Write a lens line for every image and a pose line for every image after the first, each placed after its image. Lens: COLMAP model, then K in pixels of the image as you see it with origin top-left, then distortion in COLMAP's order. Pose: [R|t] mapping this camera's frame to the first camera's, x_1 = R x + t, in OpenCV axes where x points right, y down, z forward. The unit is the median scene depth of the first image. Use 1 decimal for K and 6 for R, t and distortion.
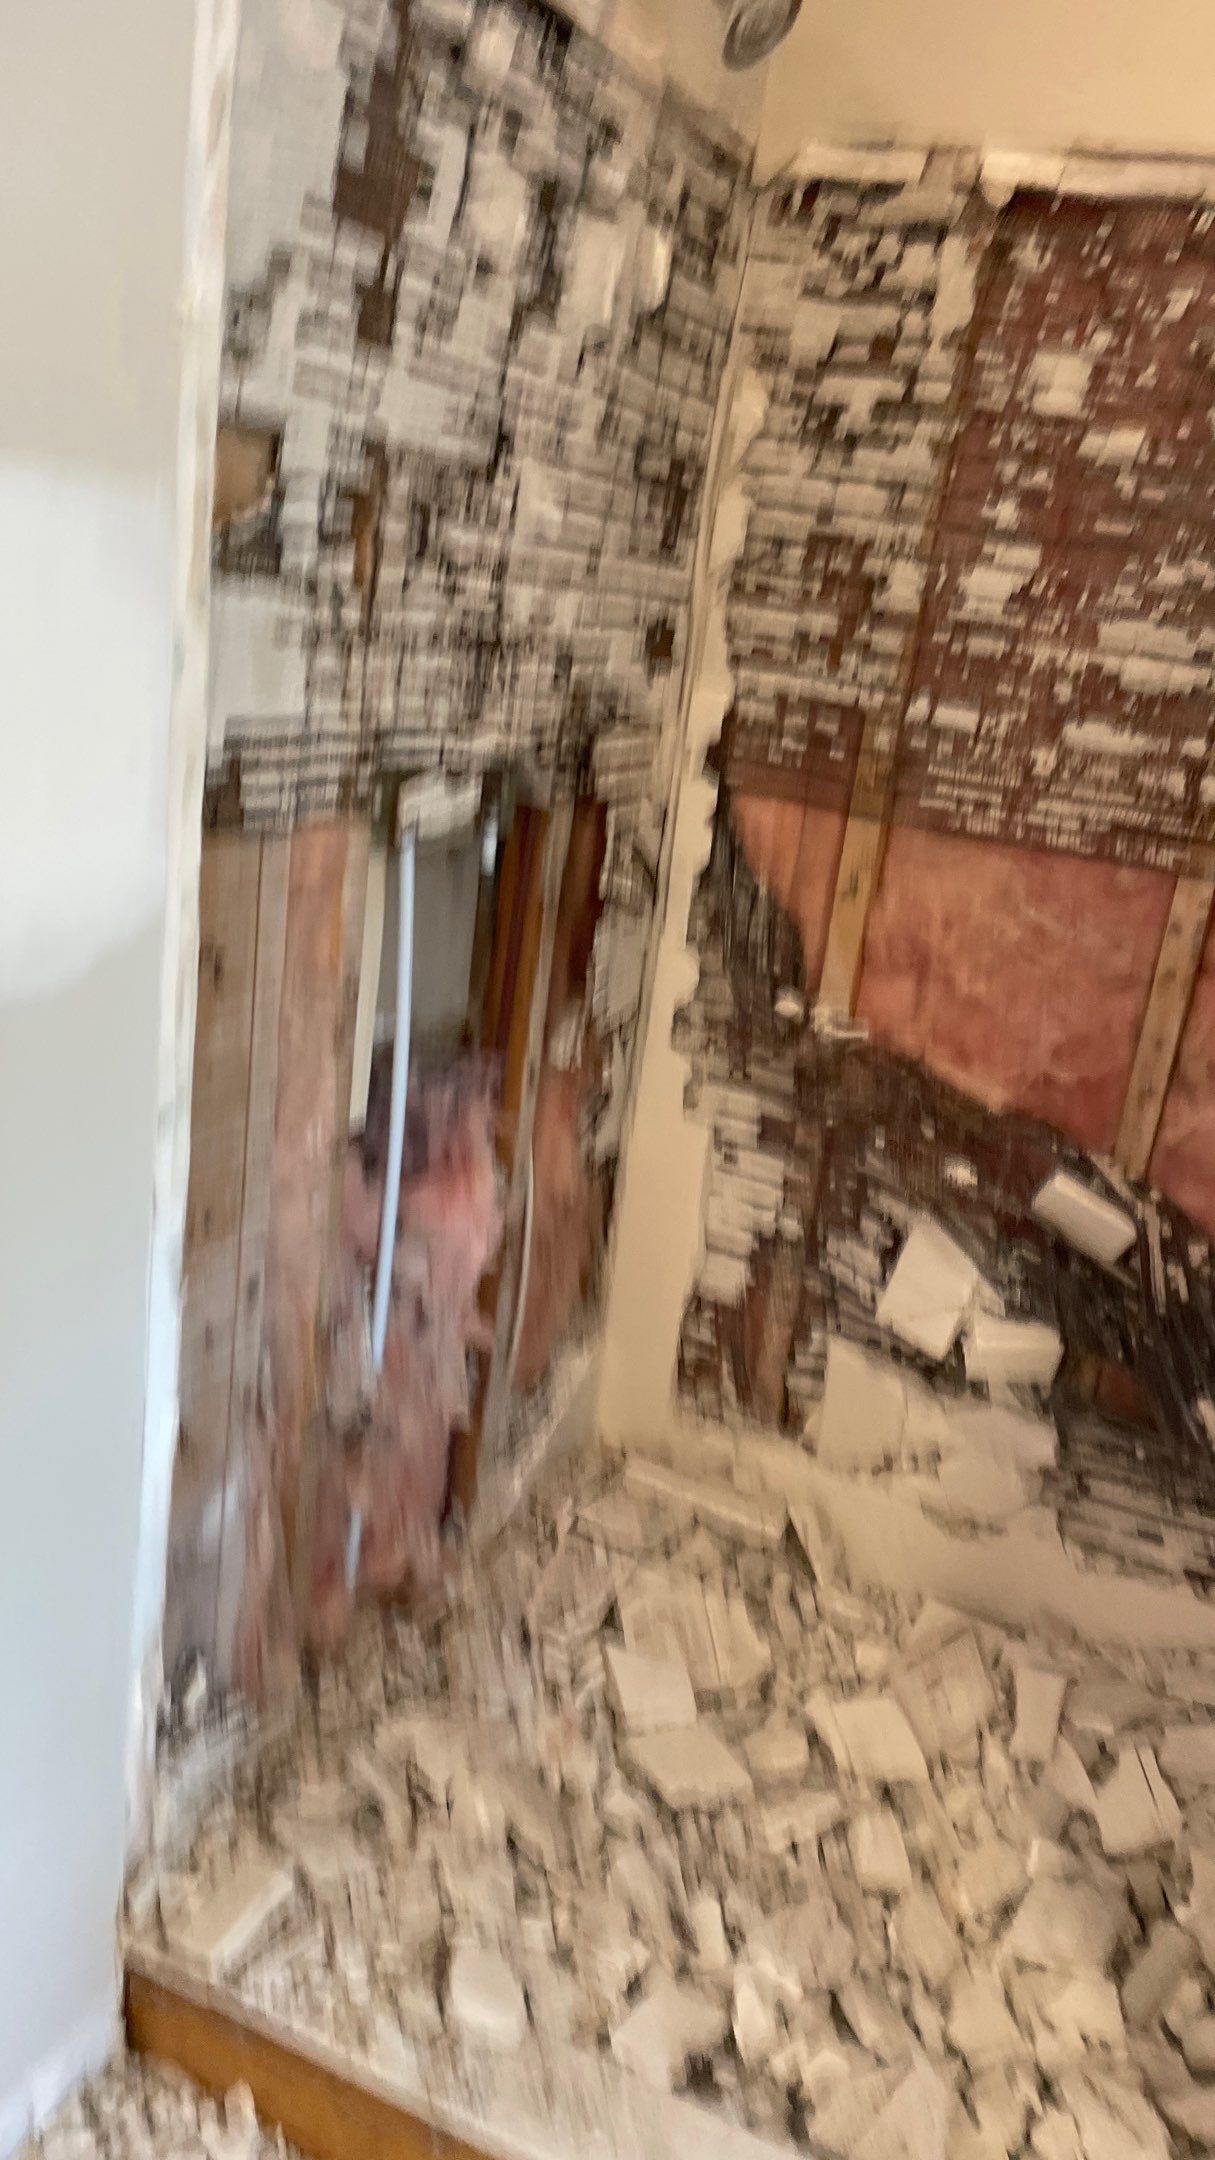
lens RADIAL K [[1349.1, 0, 607.5], [0, 1349.1, 1080.0], [0, 0, 1]] dist [0.074282, -0.066978]
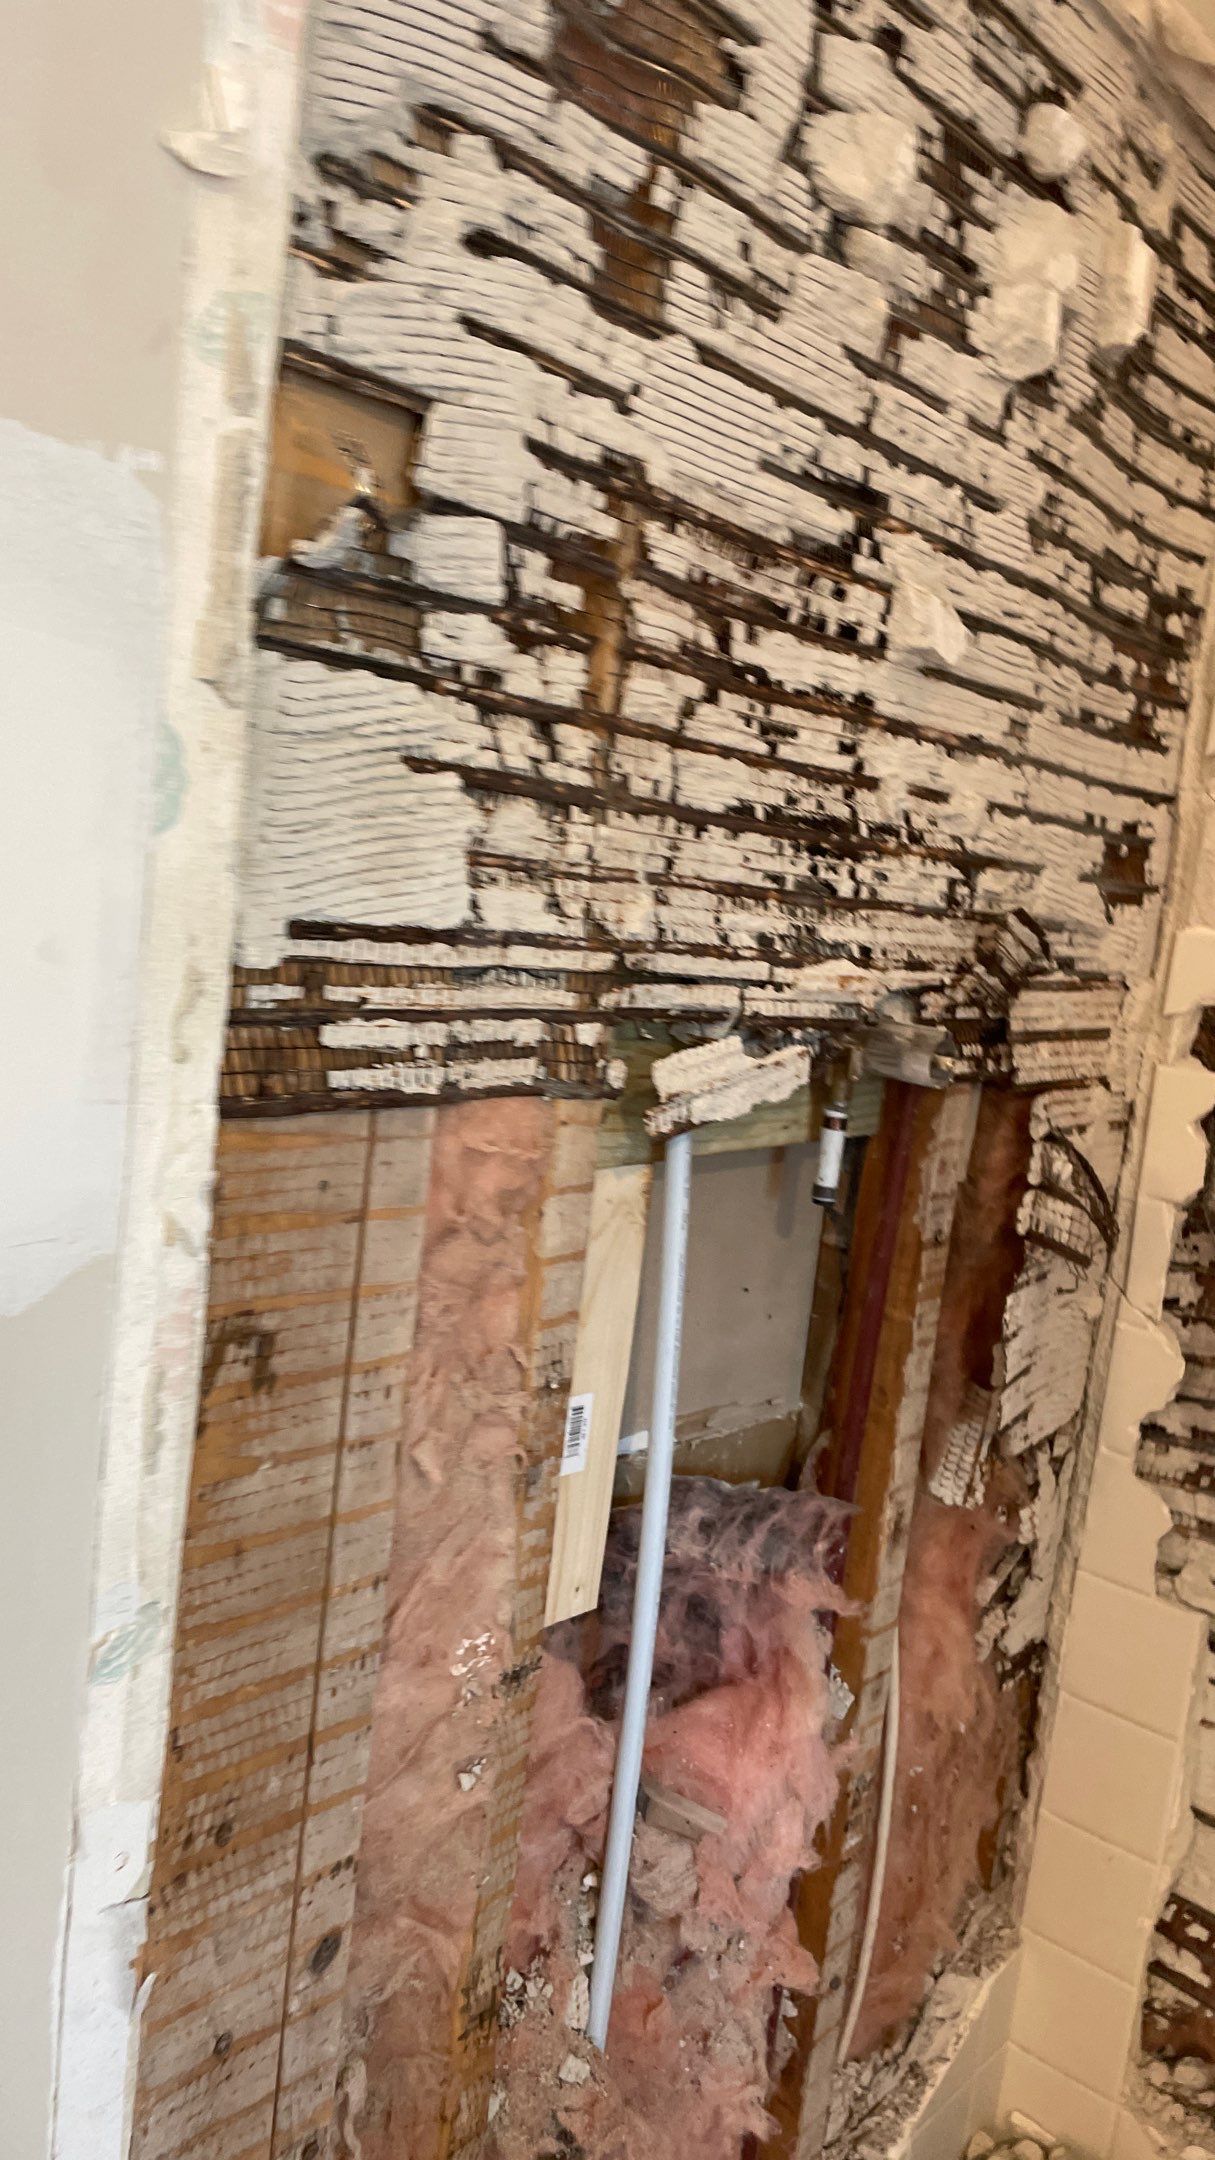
lens RADIAL K [[1622.4, 0, 608.8], [0, 1622.4, 1070.8], [0, 0, 1]] dist [0.105134, -0.147265]
pose [[0.964686, 0.023407, -0.262360, 0.011117], [-0.080646, 0.974457, -0.209595, -0.053258], [0.250752, 0.223352, 0.941933, 0.307763]]
